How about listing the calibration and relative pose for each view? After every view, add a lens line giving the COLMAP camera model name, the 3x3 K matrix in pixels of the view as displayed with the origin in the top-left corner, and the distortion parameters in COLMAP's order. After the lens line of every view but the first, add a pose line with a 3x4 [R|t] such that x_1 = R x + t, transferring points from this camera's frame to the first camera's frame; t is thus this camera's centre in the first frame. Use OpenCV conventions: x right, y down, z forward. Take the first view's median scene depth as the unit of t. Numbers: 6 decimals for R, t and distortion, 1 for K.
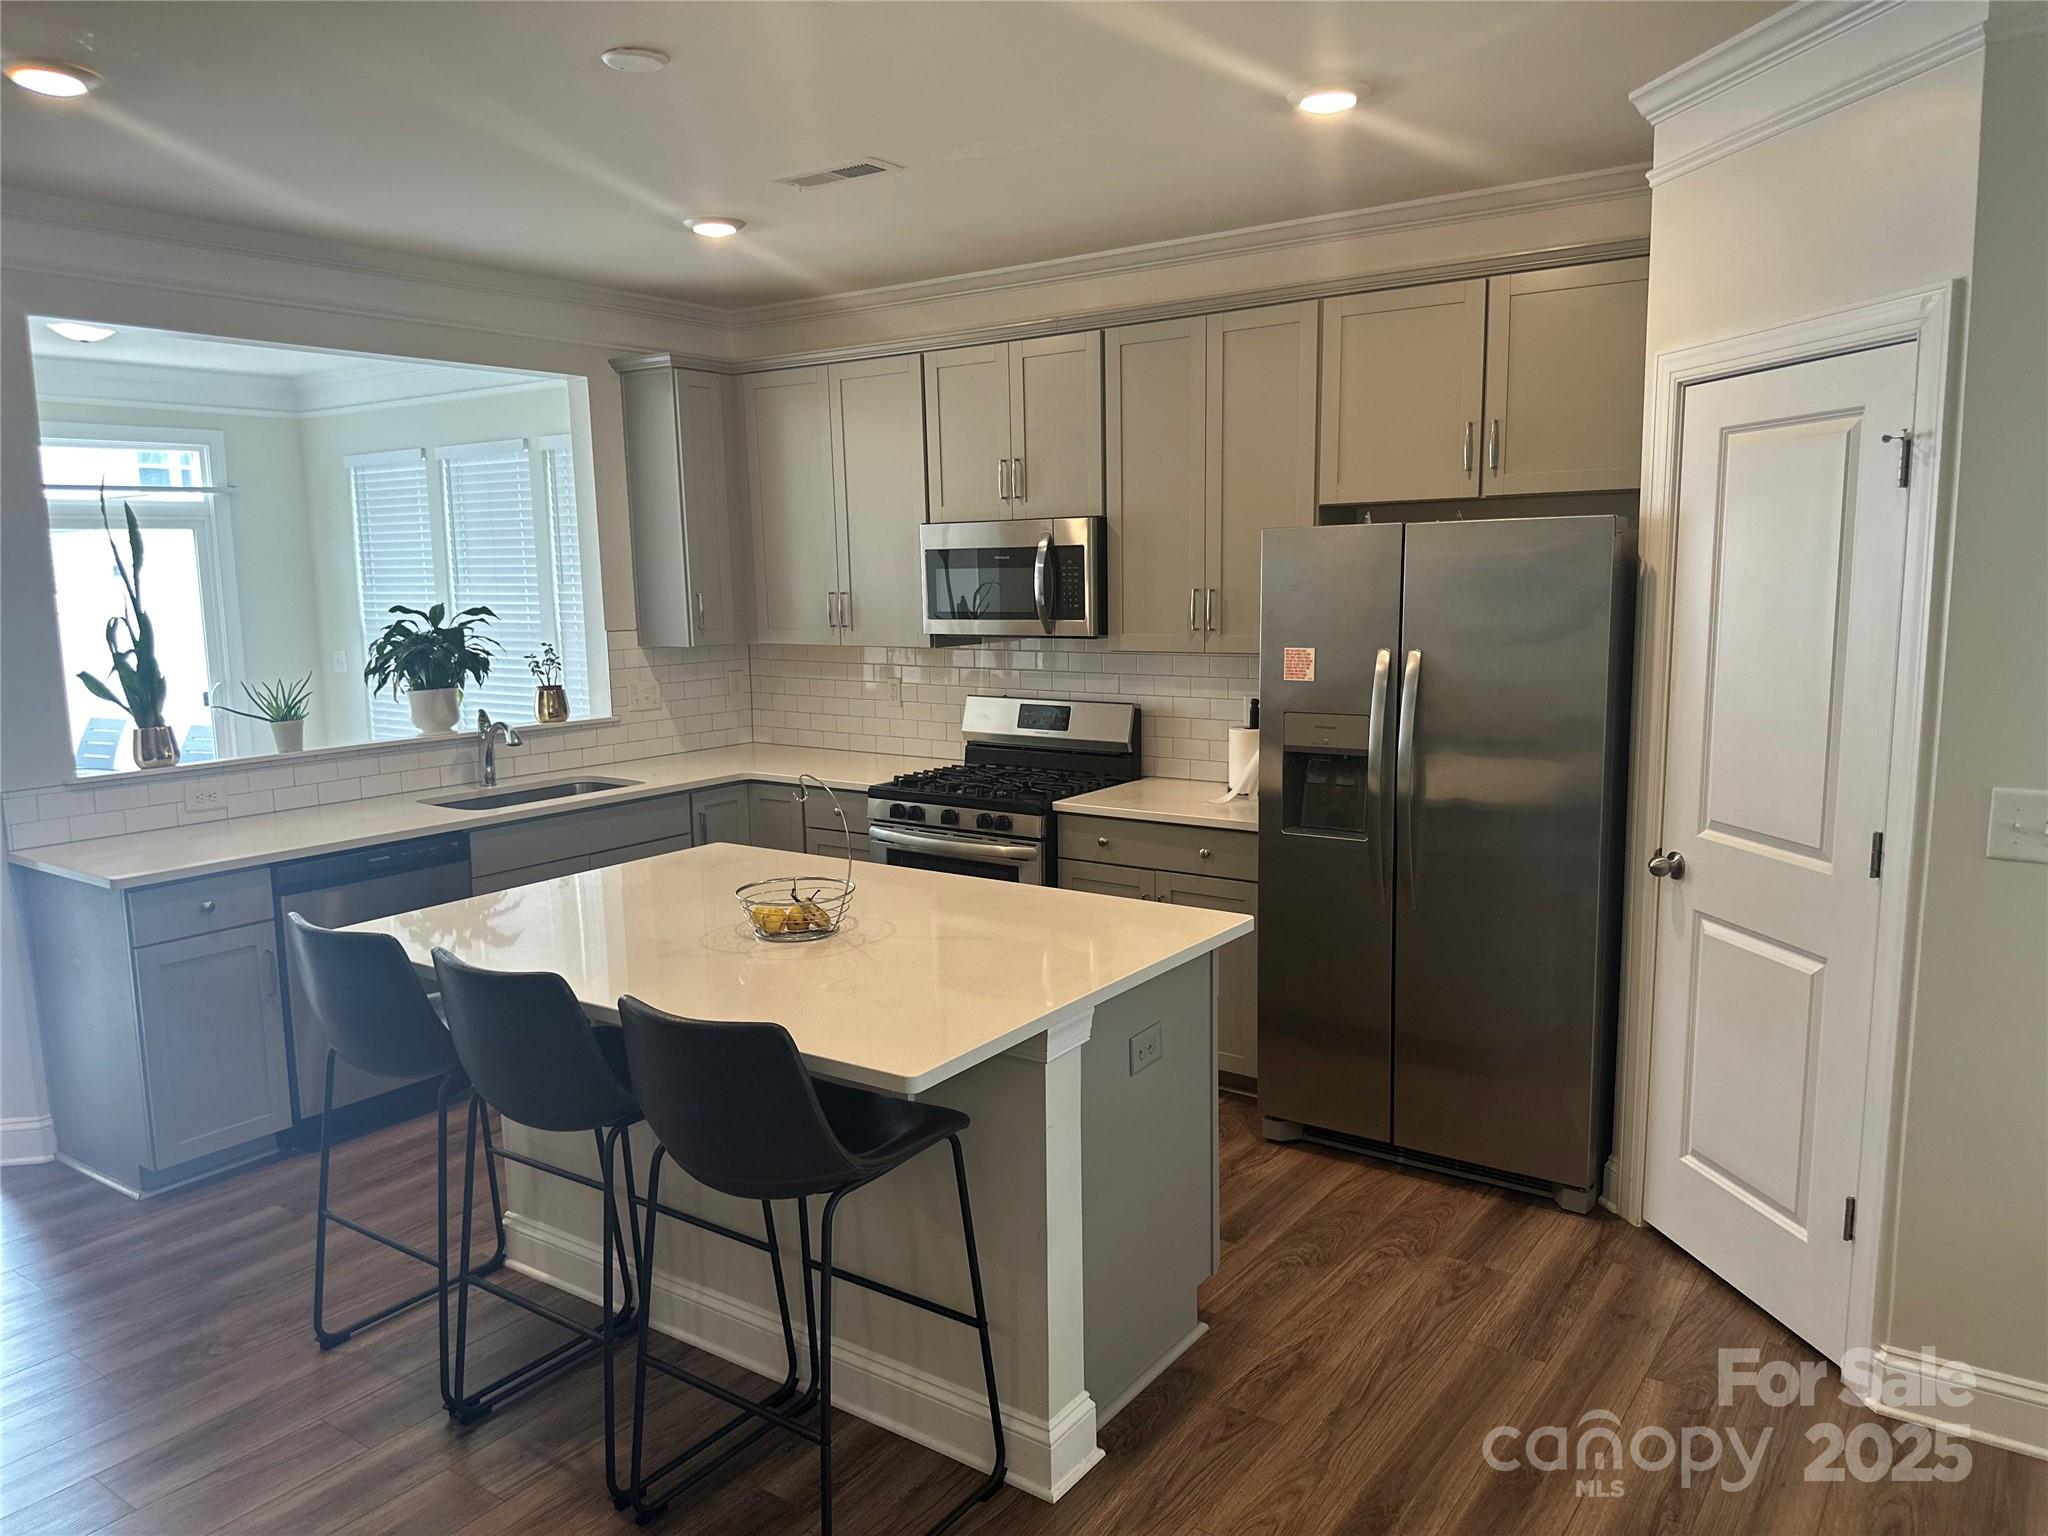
lens RADIAL K [[1451.6, 0, 1035.1], [0, 1451.6, 774.4], [0, 0, 1]] dist [0.050138, -0.070718]
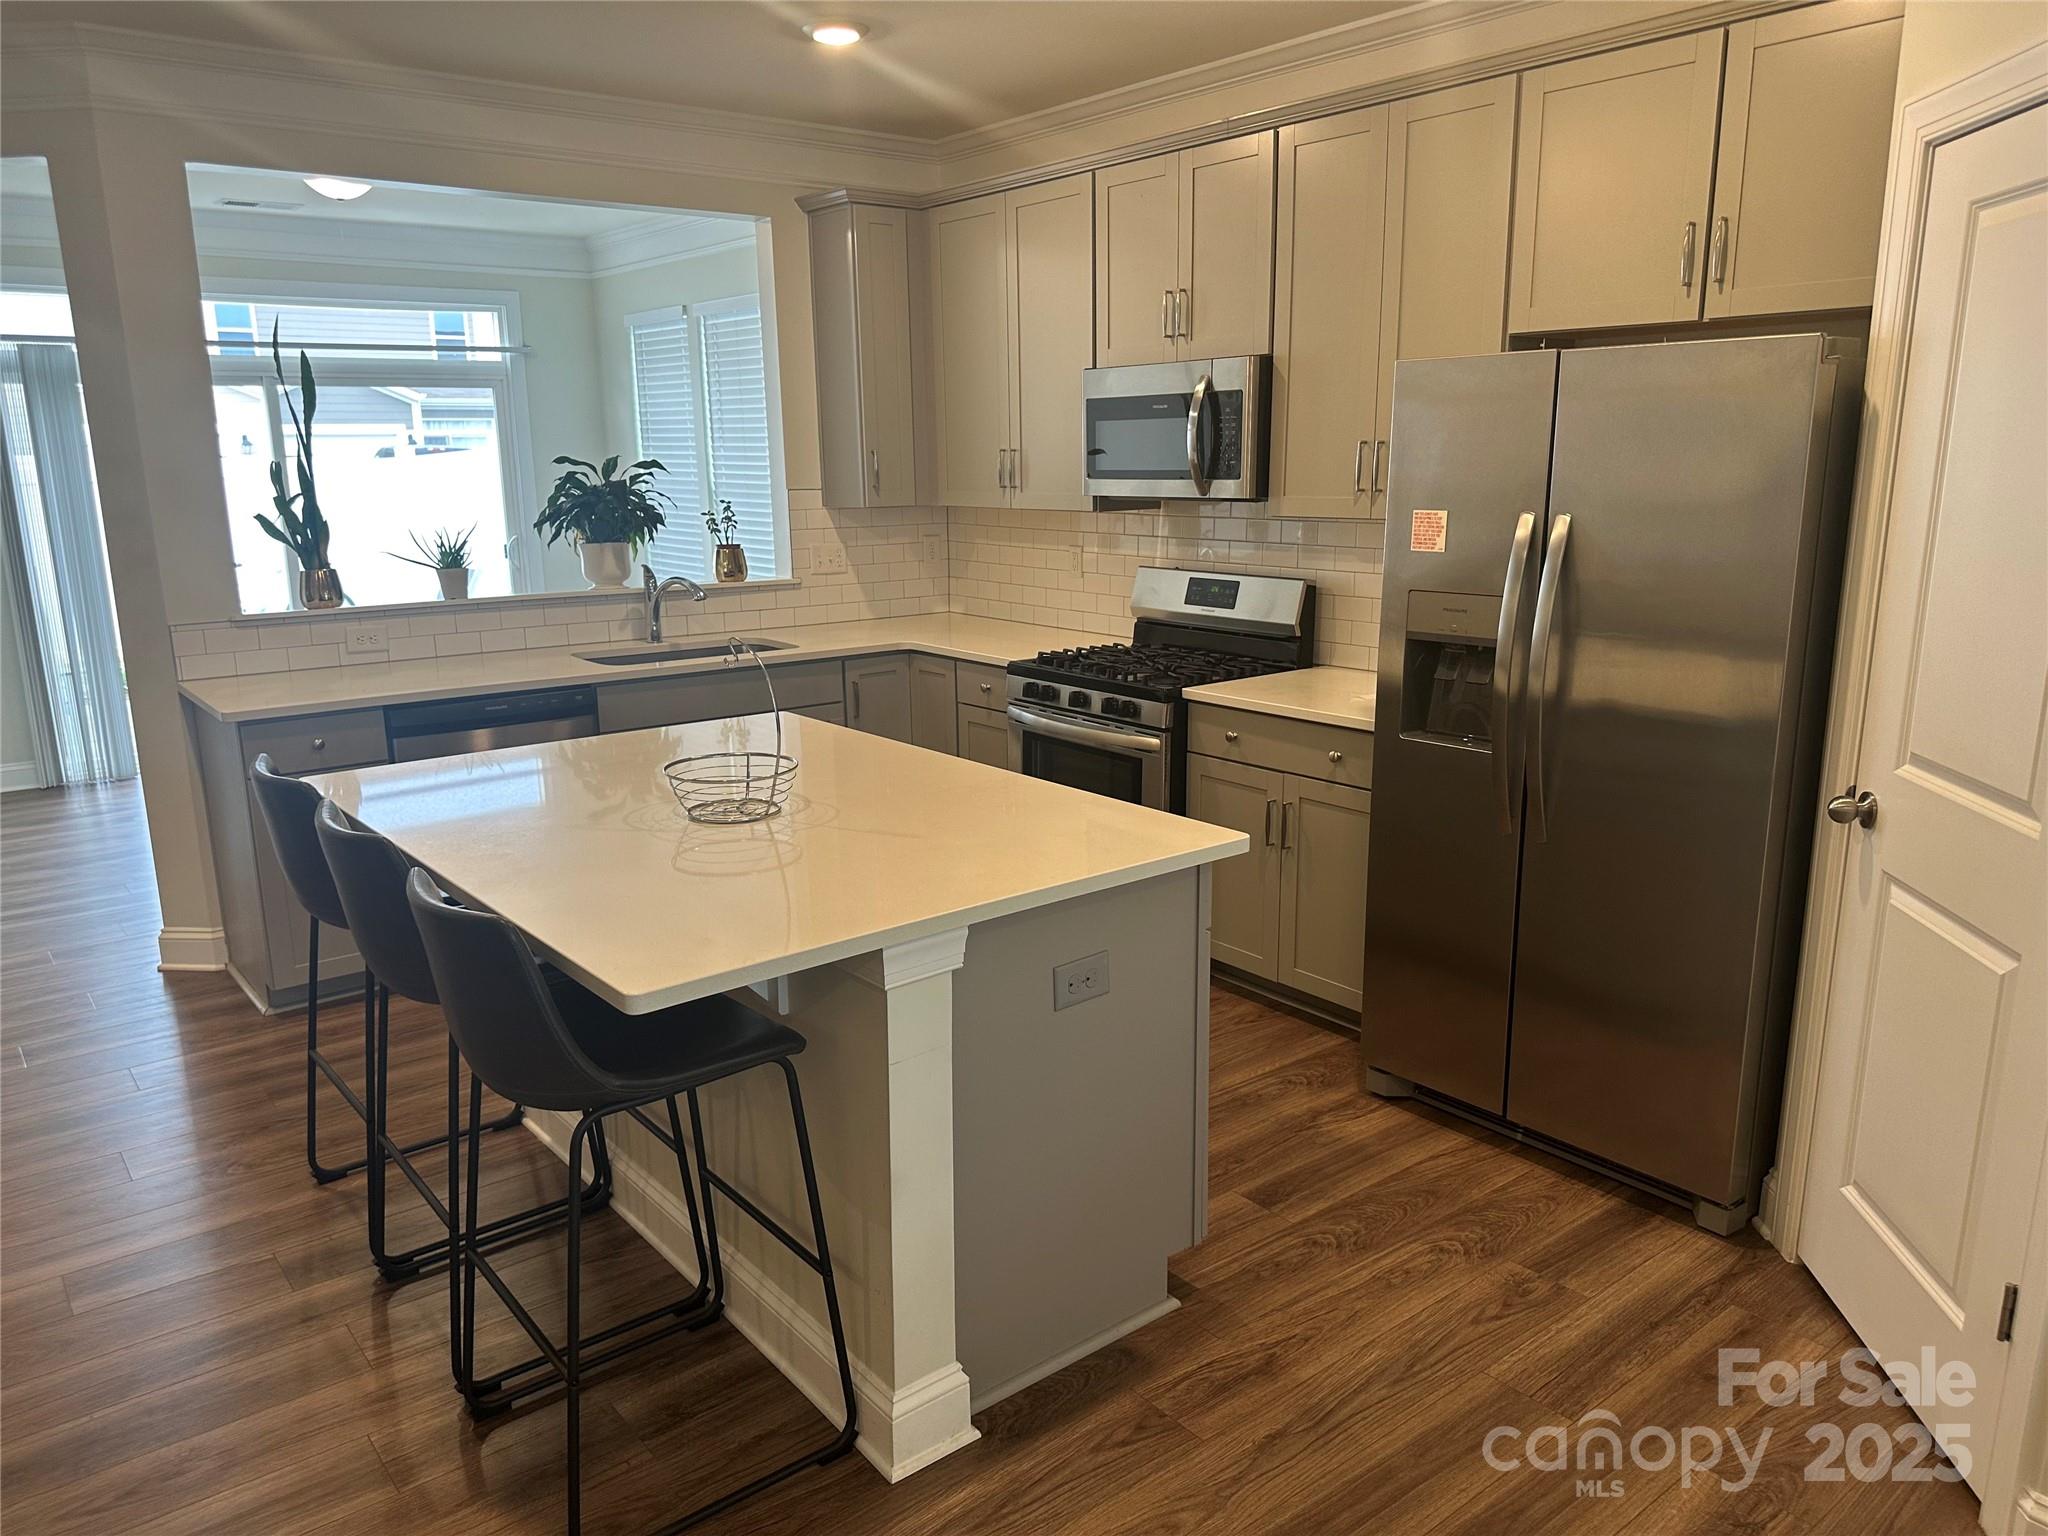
lens RADIAL K [[1451.6, 0, 1033.7], [0, 1451.6, 787.8], [0, 0, 1]] dist [0.050138, -0.070718]
pose [[0.960987, 0.069627, -0.267685, 0.211325], [-0.045269, 0.994340, 0.096123, -0.001570], [0.272862, -0.080255, 0.958700, 0.154797]]
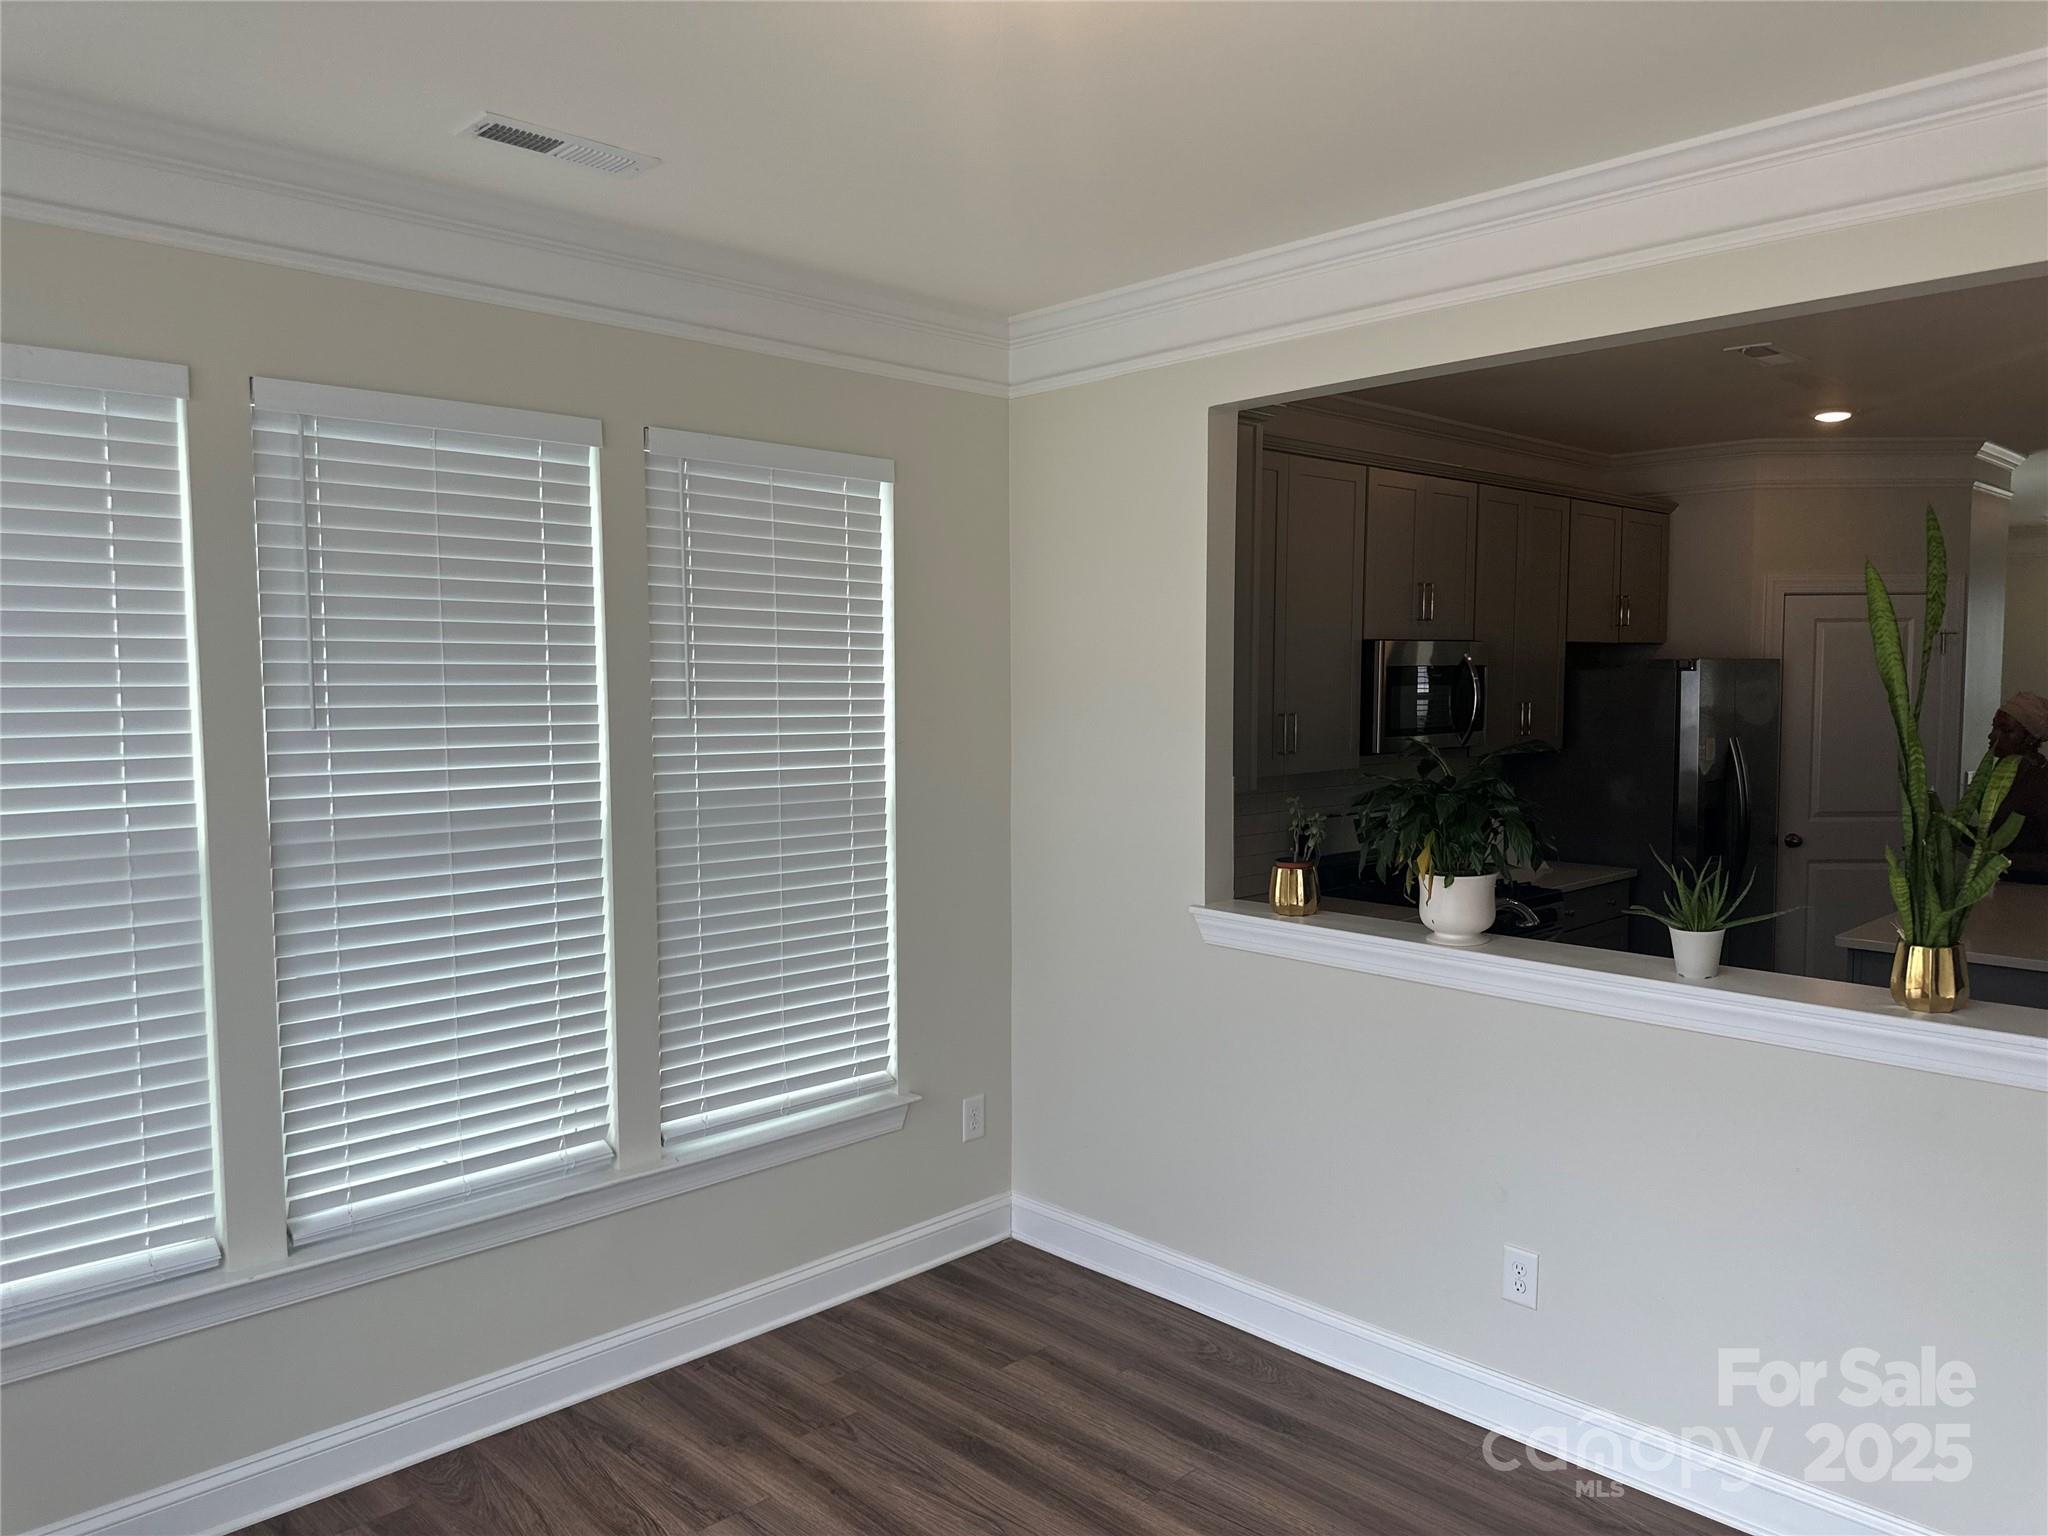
lens RADIAL K [[1451.6, 0, 1026.1], [0, 1451.6, 772.1], [0, 0, 1]] dist [0.050138, -0.070718]
pose [[0.180794, -0.054500, 0.982010, -1.508336], [0.139563, 0.989782, 0.029237, -0.207215], [-0.973569, 0.131766, 0.186553, 1.493407]]
